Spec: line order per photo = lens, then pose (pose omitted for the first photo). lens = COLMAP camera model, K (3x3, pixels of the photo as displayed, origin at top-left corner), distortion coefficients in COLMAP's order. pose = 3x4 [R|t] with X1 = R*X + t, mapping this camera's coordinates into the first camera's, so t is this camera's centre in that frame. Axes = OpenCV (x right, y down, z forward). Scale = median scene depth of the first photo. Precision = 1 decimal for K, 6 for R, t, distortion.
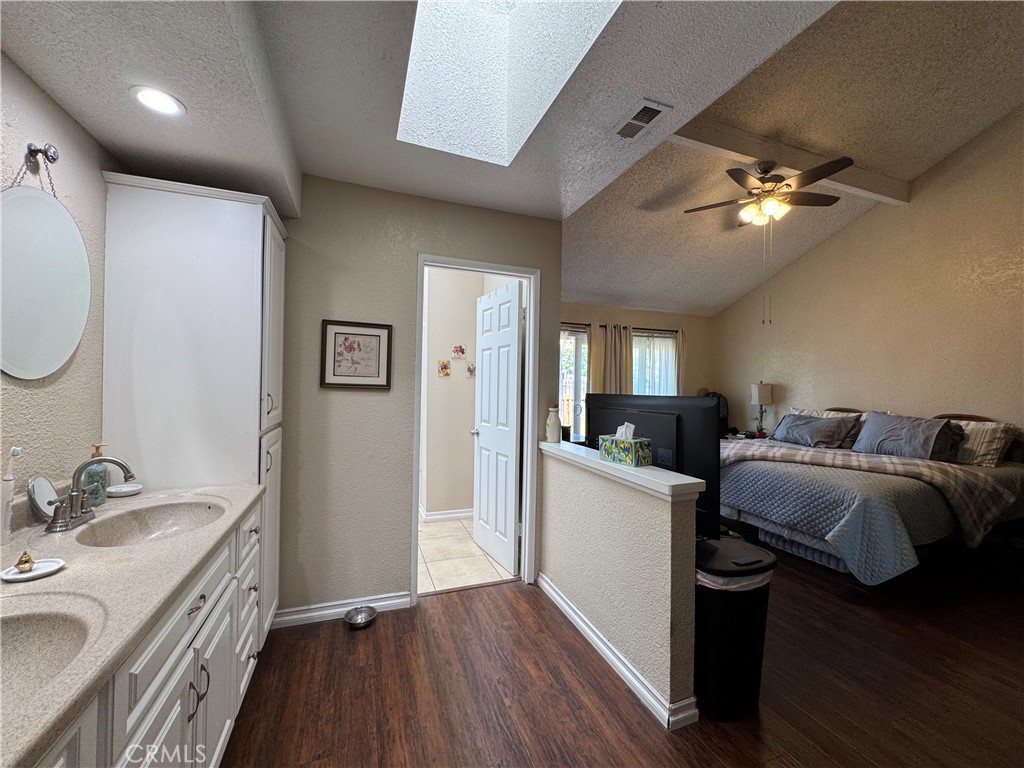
lens RADIAL K [[410.4, 0, 511.9], [0, 410.4, 384.9], [0, 0, 1]] dist [-0.002570, 0.000308]
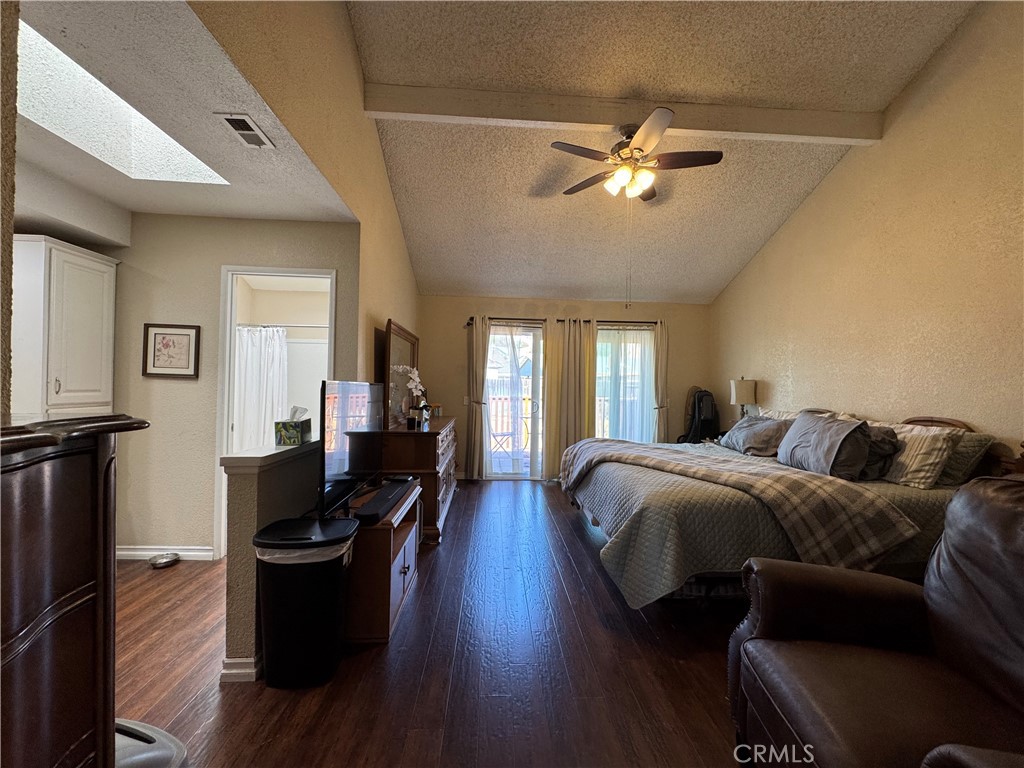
lens RADIAL K [[410.4, 0, 511.9], [0, 410.4, 384.9], [0, 0, 1]] dist [-0.002570, 0.000308]
pose [[0.953039, 0.001417, -0.302845, 0.978902], [-0.003820, 0.999966, -0.007342, 0.036362], [0.302824, 0.008154, 0.953012, 0.122747]]
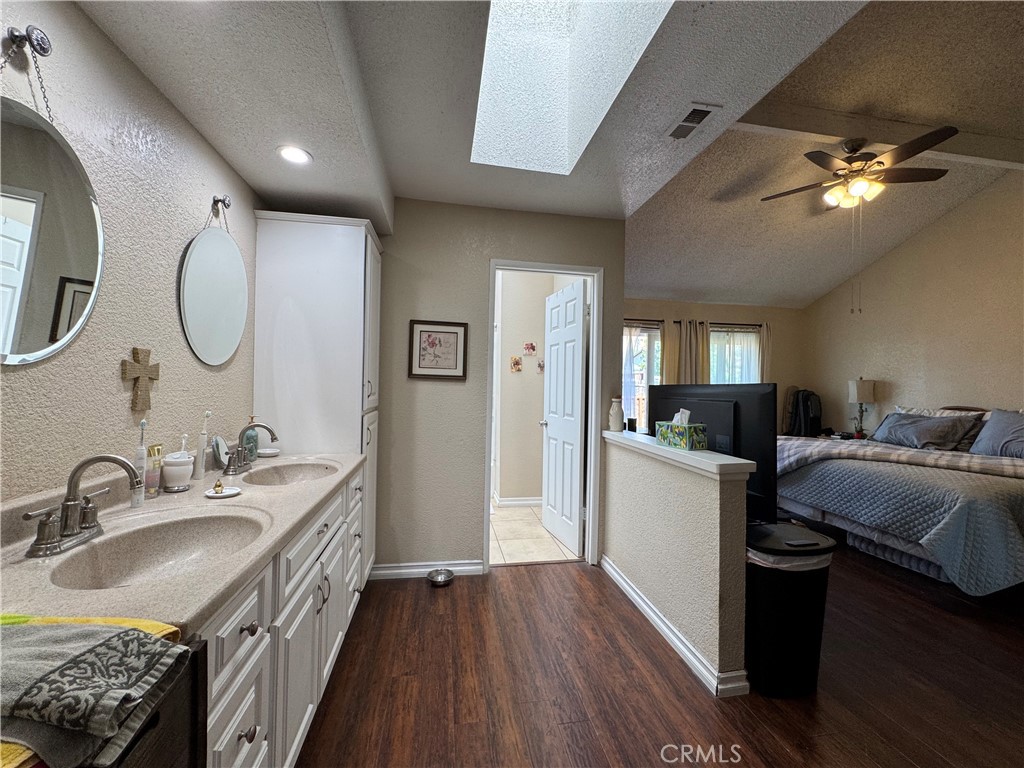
lens RADIAL K [[410.4, 0, 511.9], [0, 410.4, 384.9], [0, 0, 1]] dist [-0.002570, 0.000308]
pose [[0.982328, 0.000372, -0.187167, 0.041176], [-0.001260, 0.999989, -0.004623, 0.030490], [0.187164, 0.004777, 0.982317, -0.092317]]
